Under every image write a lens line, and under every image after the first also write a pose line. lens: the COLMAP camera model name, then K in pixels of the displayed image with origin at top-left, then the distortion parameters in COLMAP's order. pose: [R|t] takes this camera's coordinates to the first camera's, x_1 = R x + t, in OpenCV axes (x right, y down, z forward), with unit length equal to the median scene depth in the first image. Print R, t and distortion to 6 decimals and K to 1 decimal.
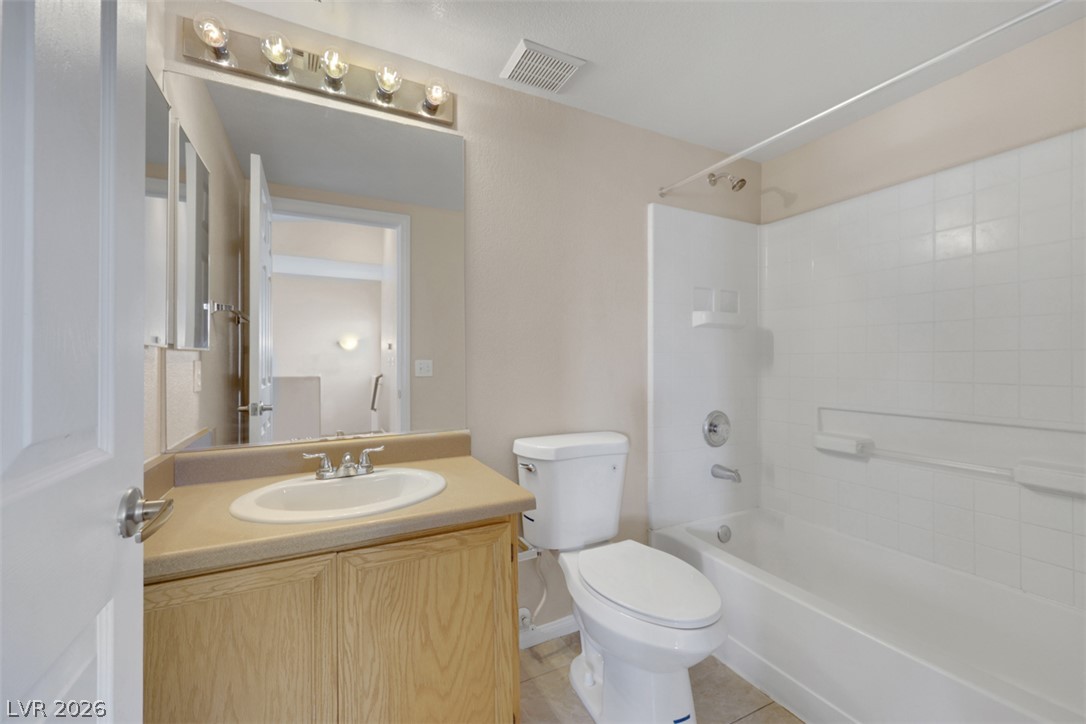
lens RADIAL K [[488.1, 0, 522.4], [0, 488.1, 363.8], [0, 0, 1]] dist [0.040335, 0.000187]
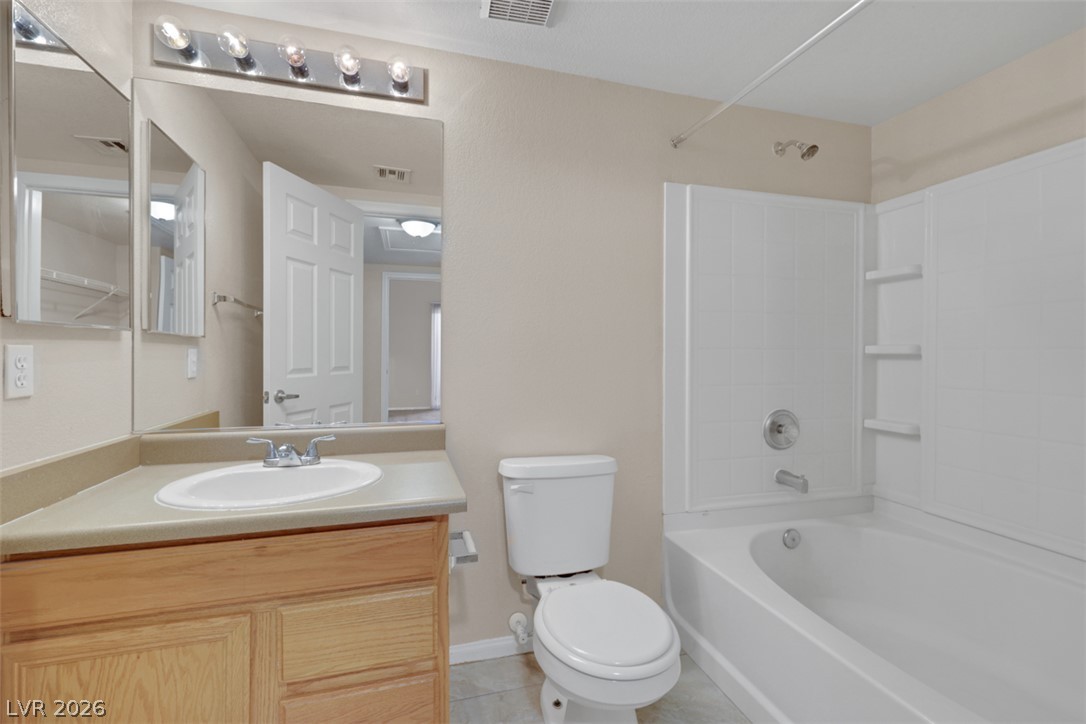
lens RADIAL K [[478.4, 0, 545.3], [0, 478.4, 356.9], [0, 0, 1]] dist [-0.002189, -0.000191]
pose [[0.980419, 0.009421, -0.196695, 0.259406], [-0.008519, 0.999949, 0.005429, 0.001477], [0.196736, -0.003647, 0.980450, 0.130089]]
